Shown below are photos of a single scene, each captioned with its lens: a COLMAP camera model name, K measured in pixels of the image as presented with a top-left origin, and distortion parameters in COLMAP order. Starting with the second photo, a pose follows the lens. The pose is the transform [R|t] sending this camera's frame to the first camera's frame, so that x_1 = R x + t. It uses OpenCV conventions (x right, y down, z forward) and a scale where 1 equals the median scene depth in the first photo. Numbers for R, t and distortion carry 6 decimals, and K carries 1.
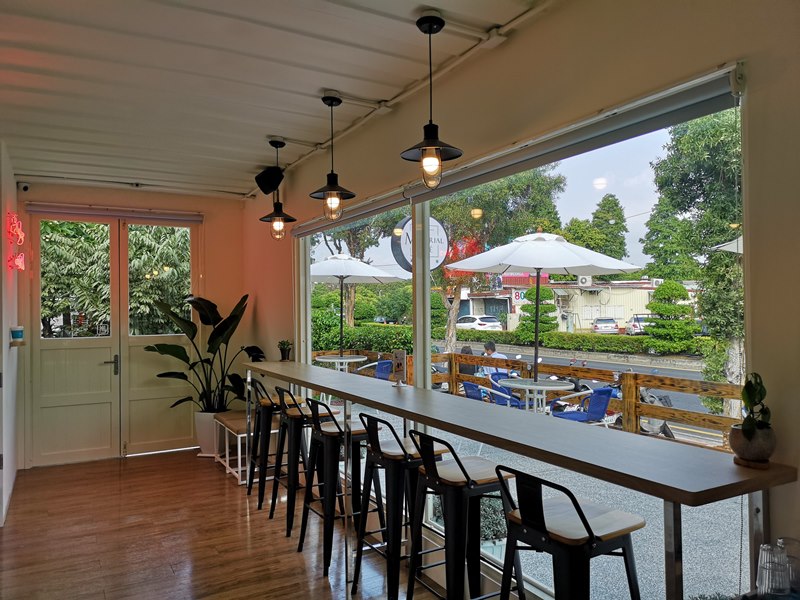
lens RADIAL K [[627.1, 0, 416.3], [0, 627.1, 295.6], [0, 0, 1]] dist [0.030831, -0.028041]
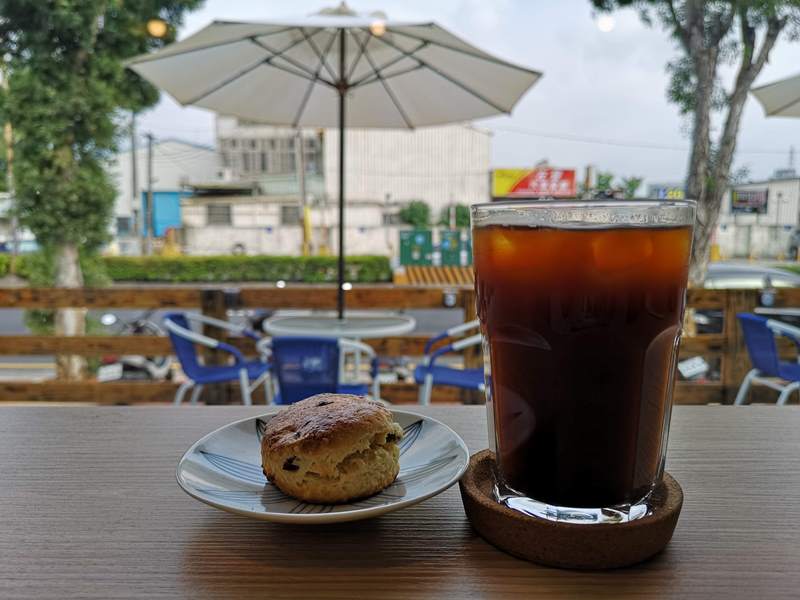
lens RADIAL K [[627.1, 0, 395.2], [0, 627.1, 282.9], [0, 0, 1]] dist [0.030831, -0.028041]
pose [[0.503232, -0.068567, 0.861427, 0.025979], [-0.019127, 0.995719, 0.090430, 0.040963], [-0.863940, -0.061984, 0.499766, 0.256569]]
